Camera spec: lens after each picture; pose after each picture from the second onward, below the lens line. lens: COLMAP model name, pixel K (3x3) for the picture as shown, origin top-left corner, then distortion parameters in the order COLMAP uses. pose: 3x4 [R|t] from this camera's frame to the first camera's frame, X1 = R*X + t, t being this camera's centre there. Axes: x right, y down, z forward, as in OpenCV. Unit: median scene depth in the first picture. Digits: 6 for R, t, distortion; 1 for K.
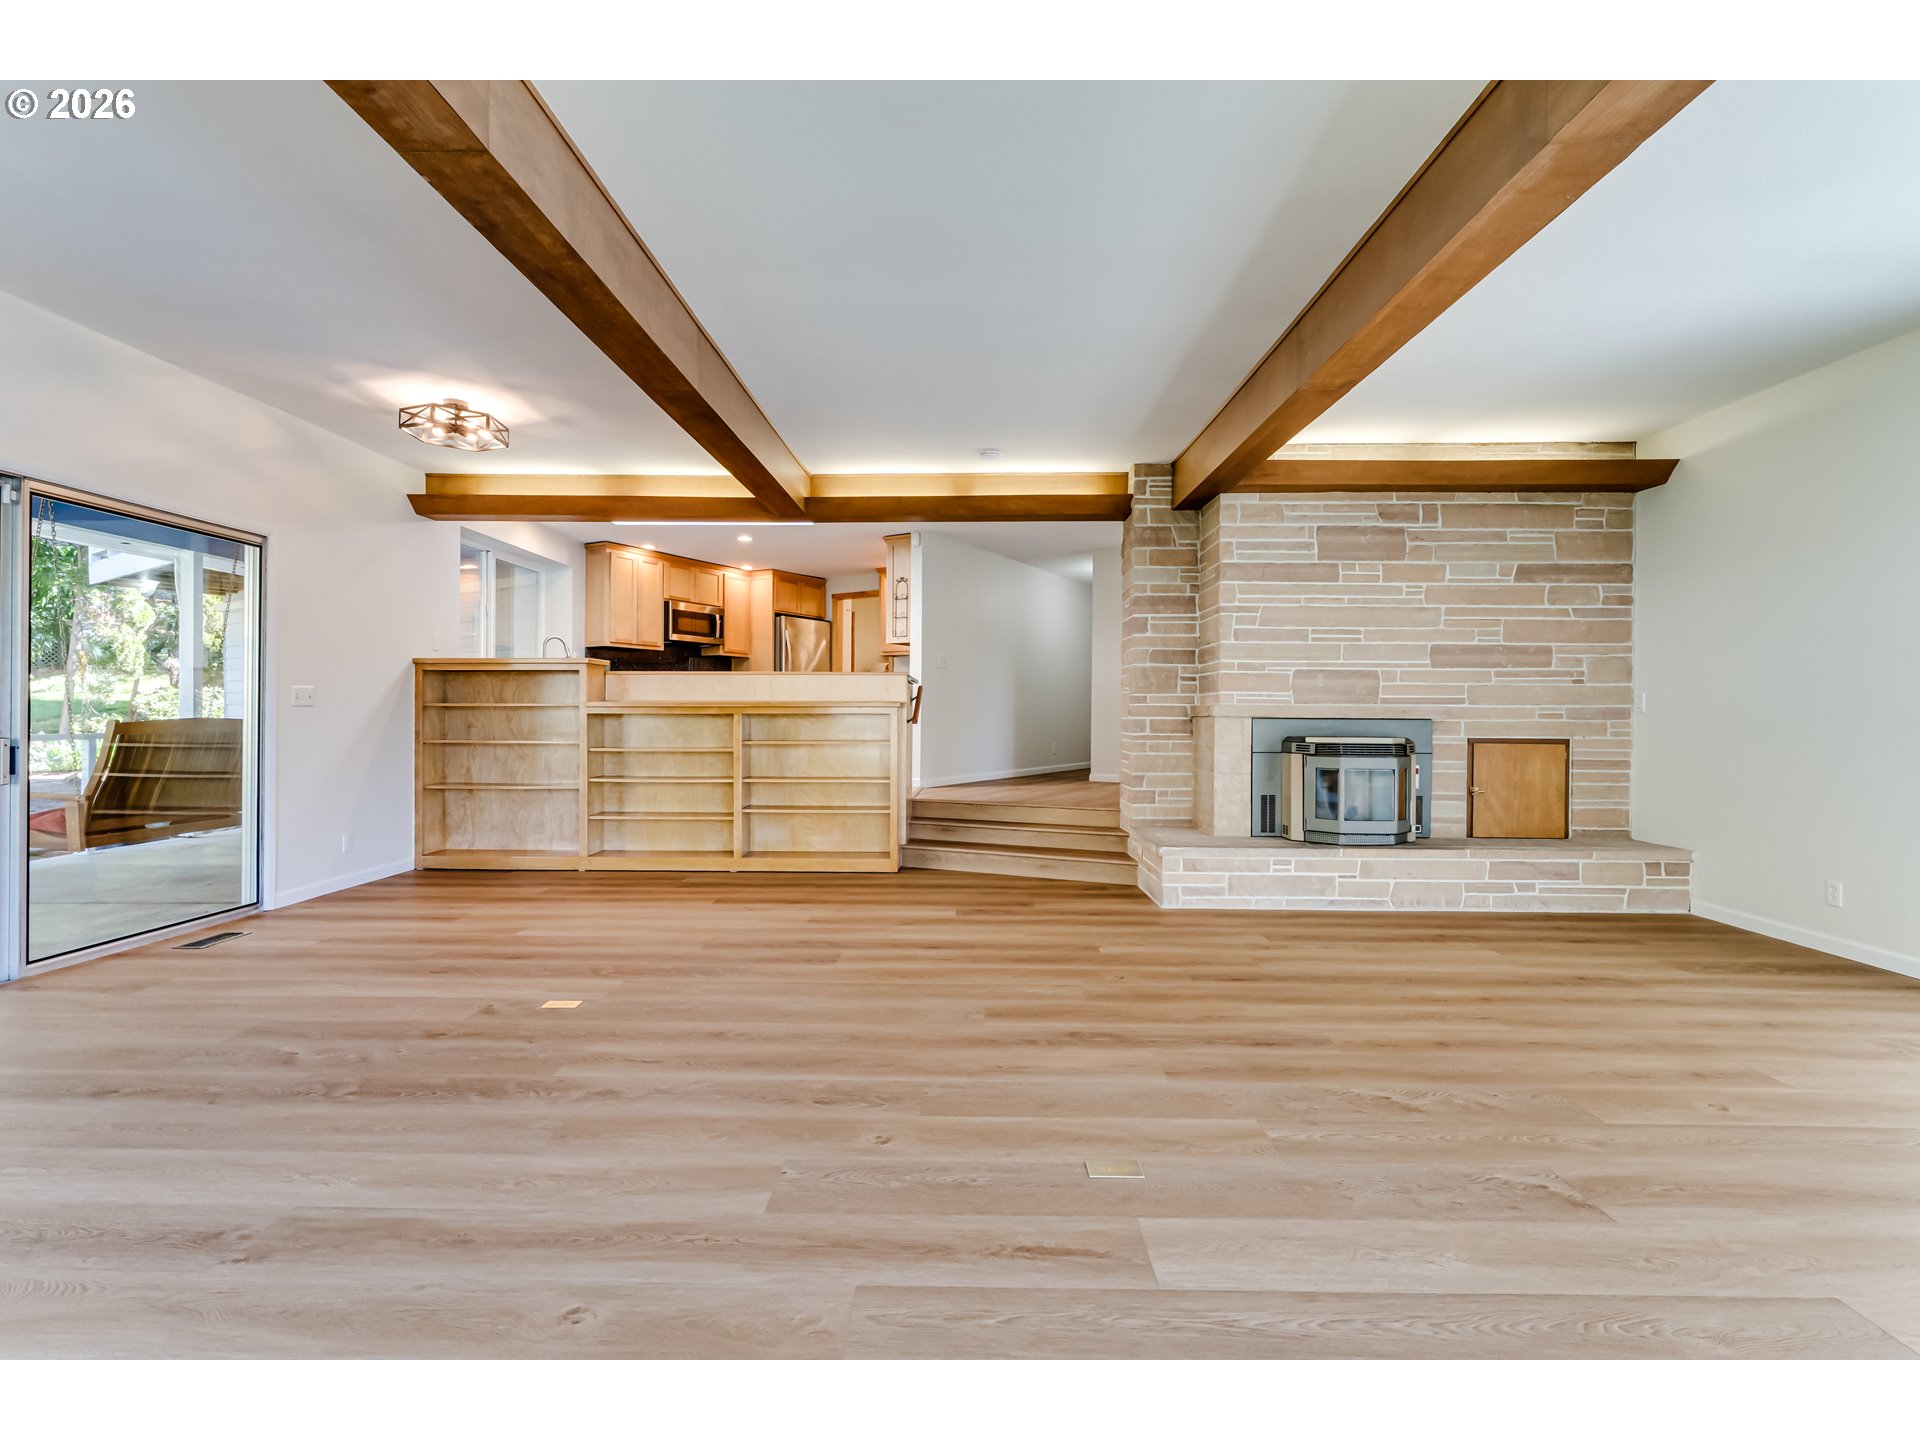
lens RADIAL K [[865.1, 0, 960.0], [0, 865.1, 720.0], [0, 0, 1]] dist [-0.001055, 0.000130]
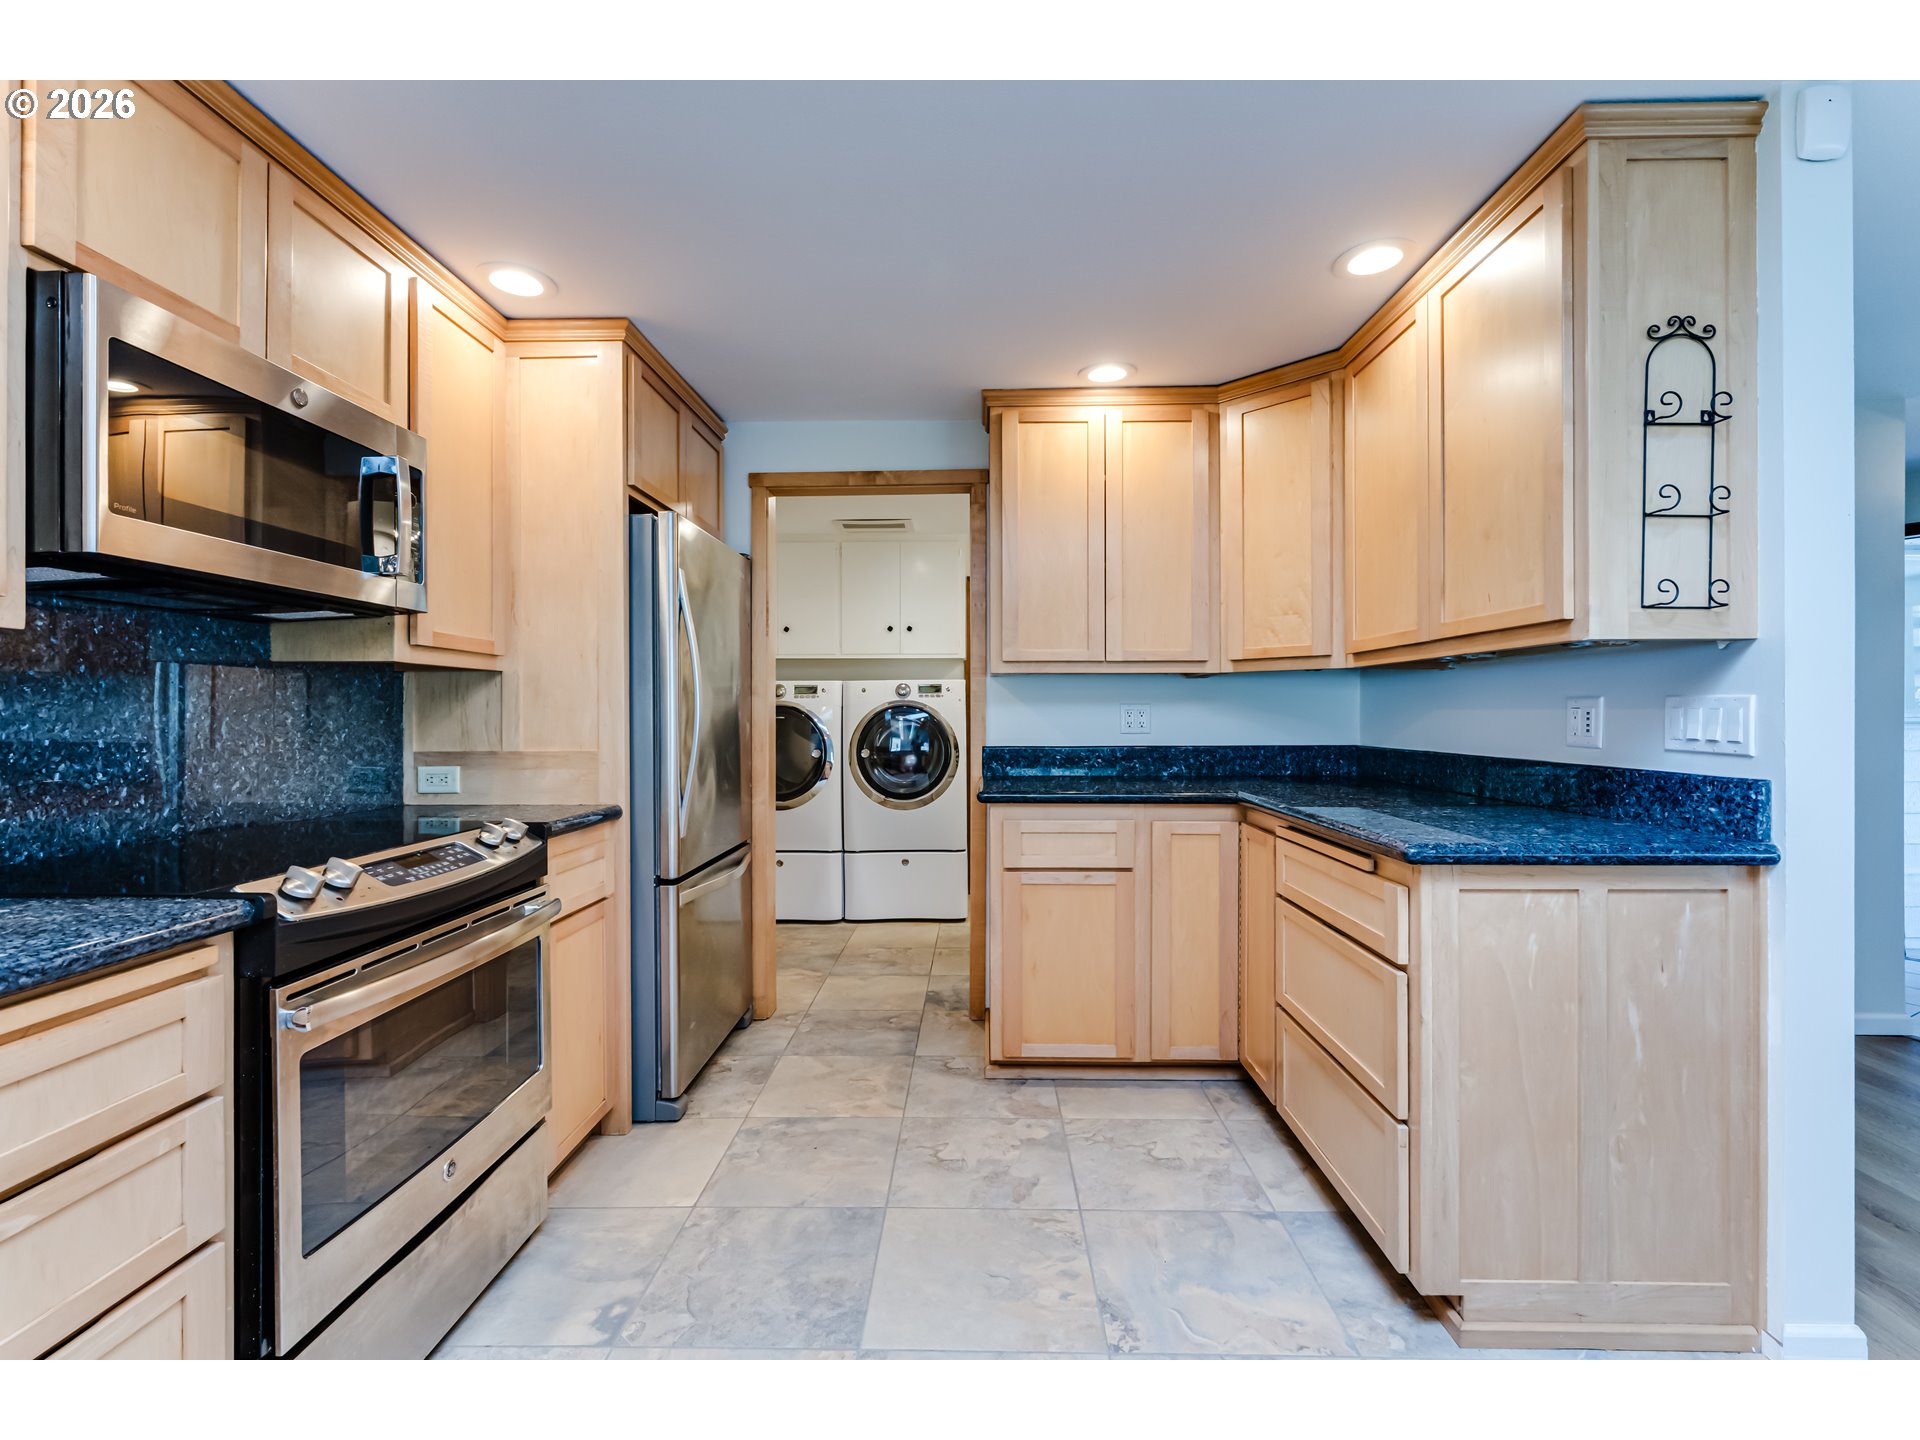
lens RADIAL K [[865.1, 0, 960.0], [0, 865.1, 720.0], [0, 0, 1]] dist [-0.001055, 0.000130]
pose [[0.865882, -0.016182, 0.499987, -0.270436], [0.014909, 0.999867, 0.006541, -0.061977], [-0.500026, 0.001791, 0.866008, 0.769665]]
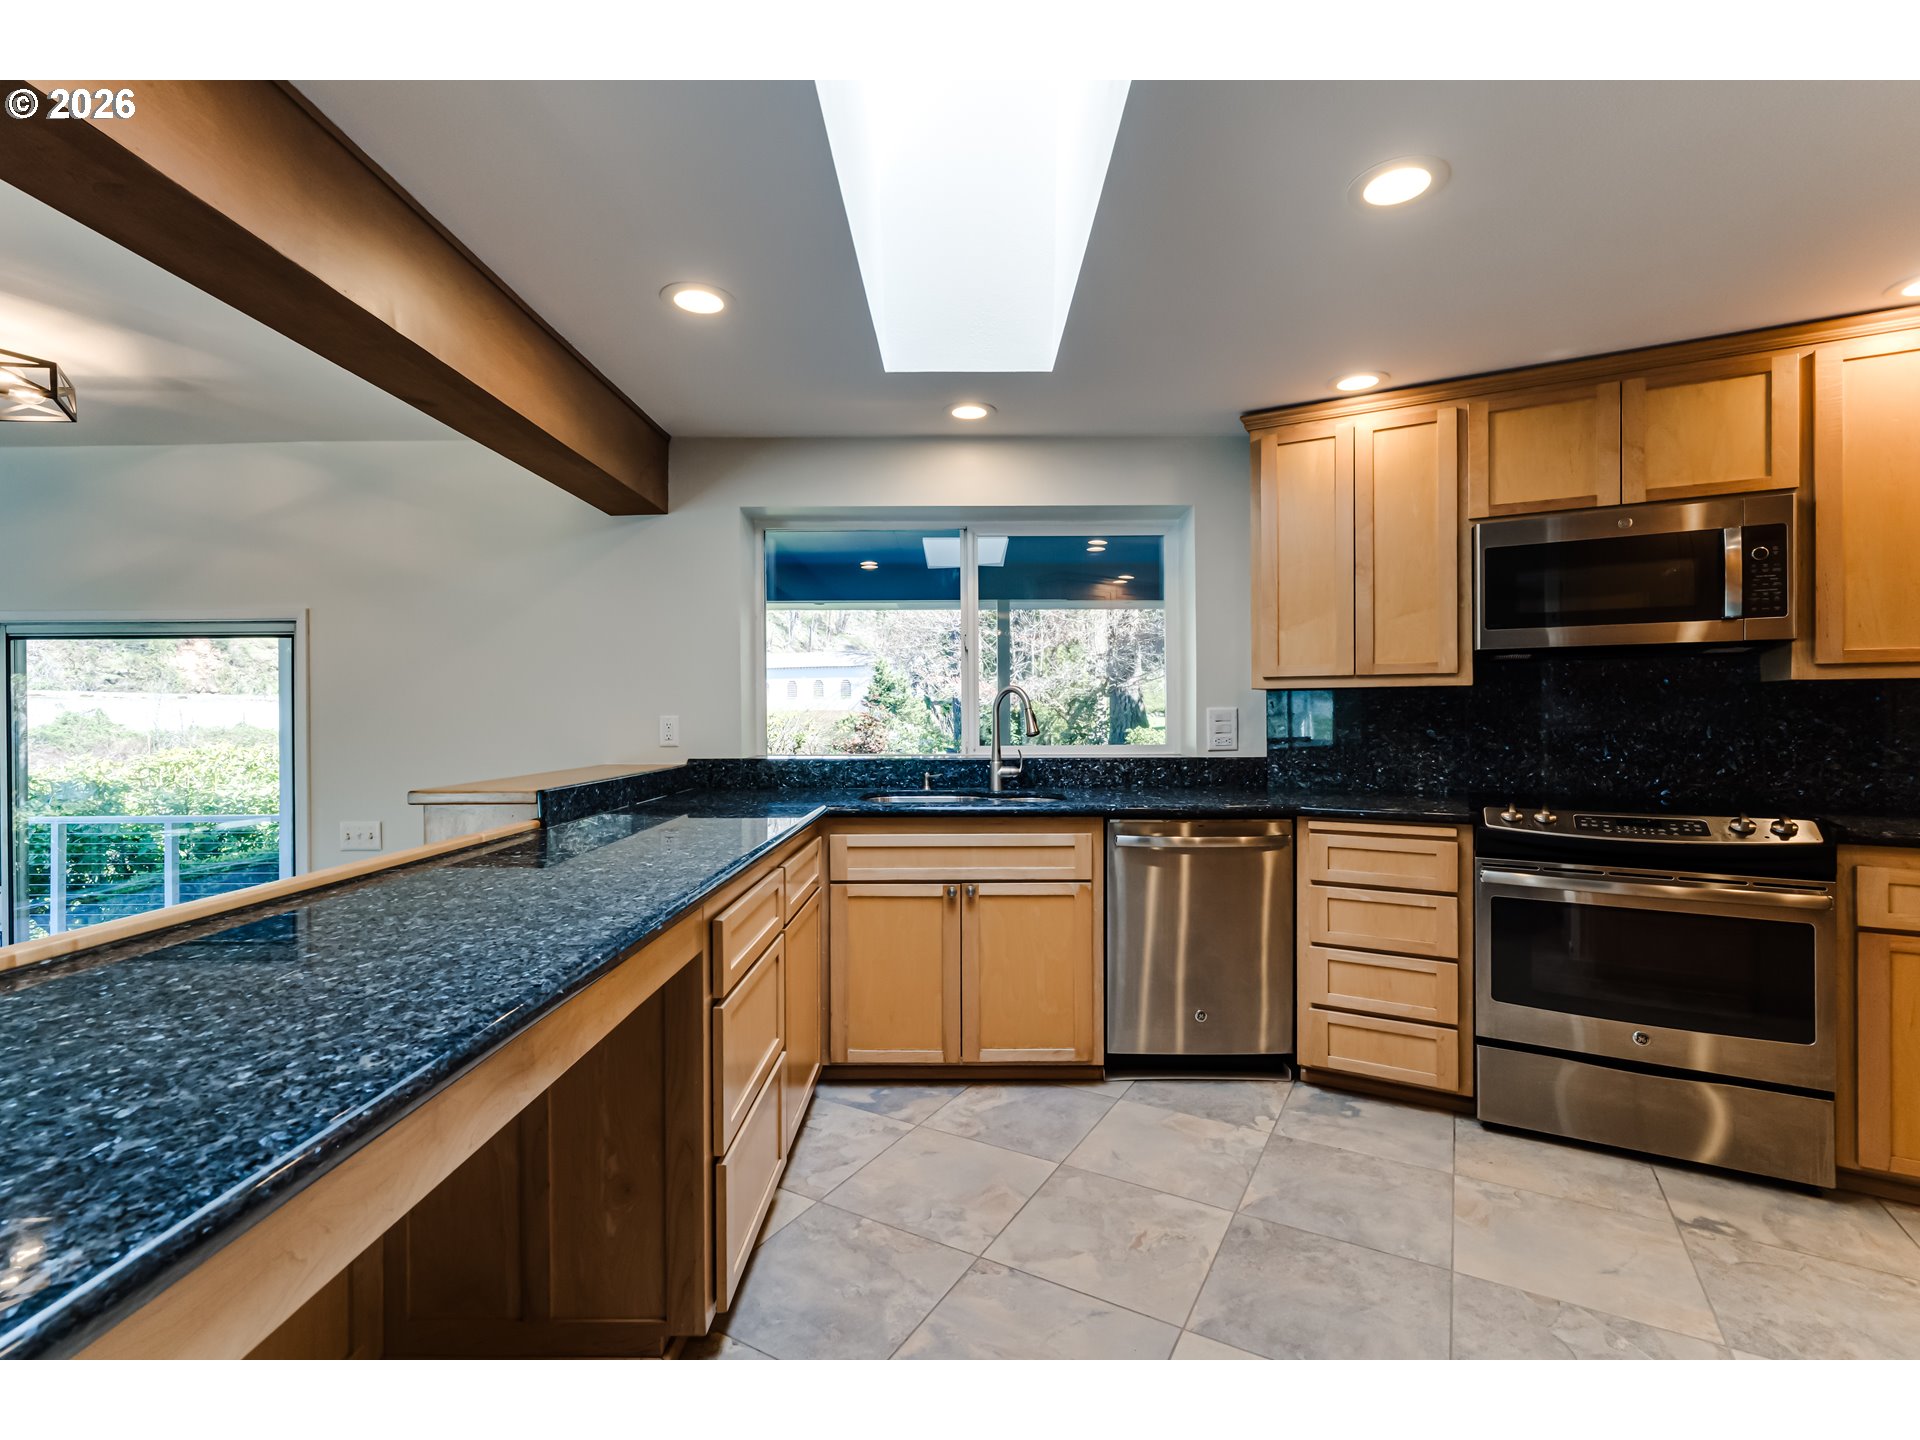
lens RADIAL K [[865.1, 0, 960.0], [0, 865.1, 720.0], [0, 0, 1]] dist [-0.001055, 0.000130]
pose [[0.007850, -0.009552, -0.999924, -0.024287], [-0.006848, 0.999930, -0.009606, -0.060456], [0.999946, 0.006923, 0.007784, 0.770941]]
